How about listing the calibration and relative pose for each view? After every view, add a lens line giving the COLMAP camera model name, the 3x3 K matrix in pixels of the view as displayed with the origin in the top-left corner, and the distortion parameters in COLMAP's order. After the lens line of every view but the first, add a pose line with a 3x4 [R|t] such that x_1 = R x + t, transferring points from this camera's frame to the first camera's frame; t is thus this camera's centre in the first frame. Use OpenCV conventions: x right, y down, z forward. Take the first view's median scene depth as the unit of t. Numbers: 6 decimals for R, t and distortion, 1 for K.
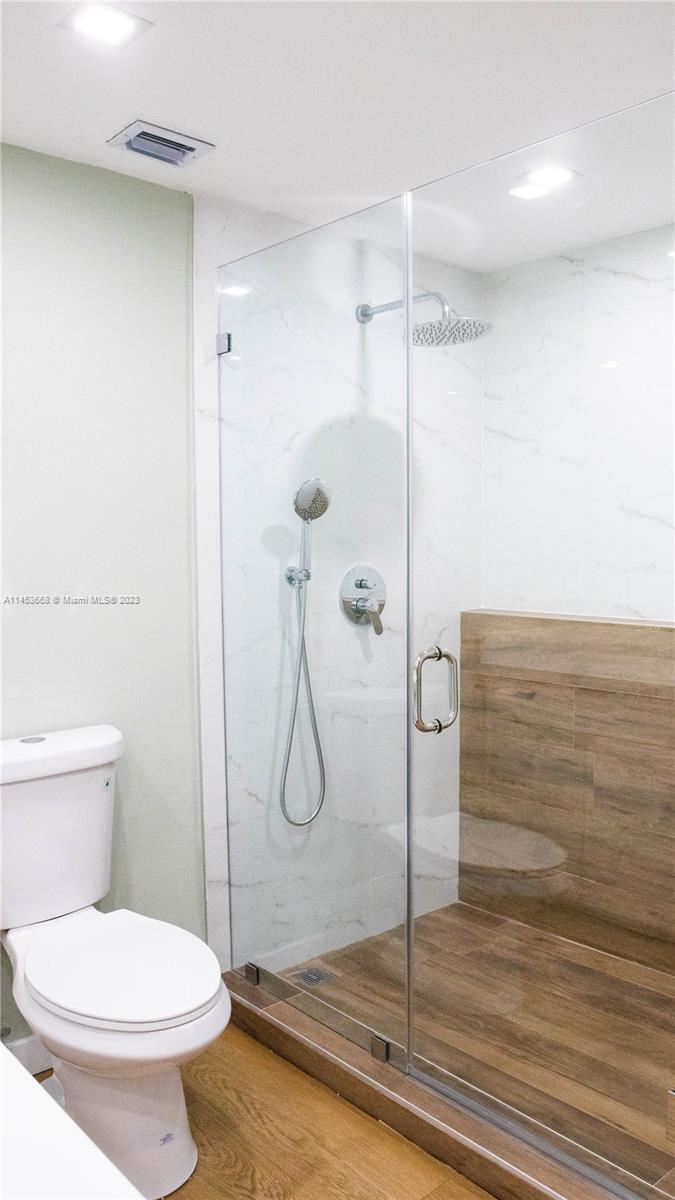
lens RADIAL K [[900.0, 0, 340.3], [0, 900.0, 578.7], [0, 0, 1]] dist [-0.088863, 0.004725]
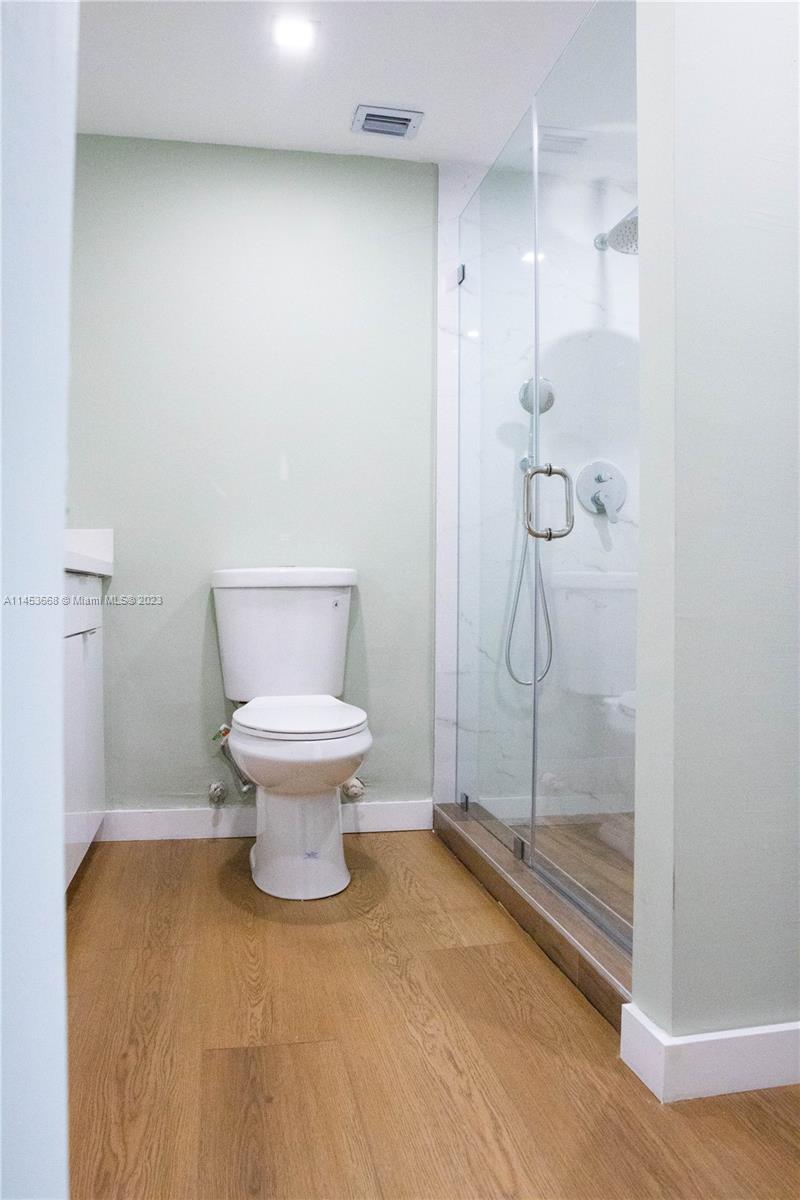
lens RADIAL K [[875.5, 0, 400.0], [0, 875.5, 600.0], [0, 0, 1]] dist [-0.106286, 0.058520]
pose [[0.847731, 0.009863, -0.530334, 0.445246], [-0.050726, 0.996752, -0.062547, 0.271491], [0.527995, 0.079925, 0.845478, -0.022610]]
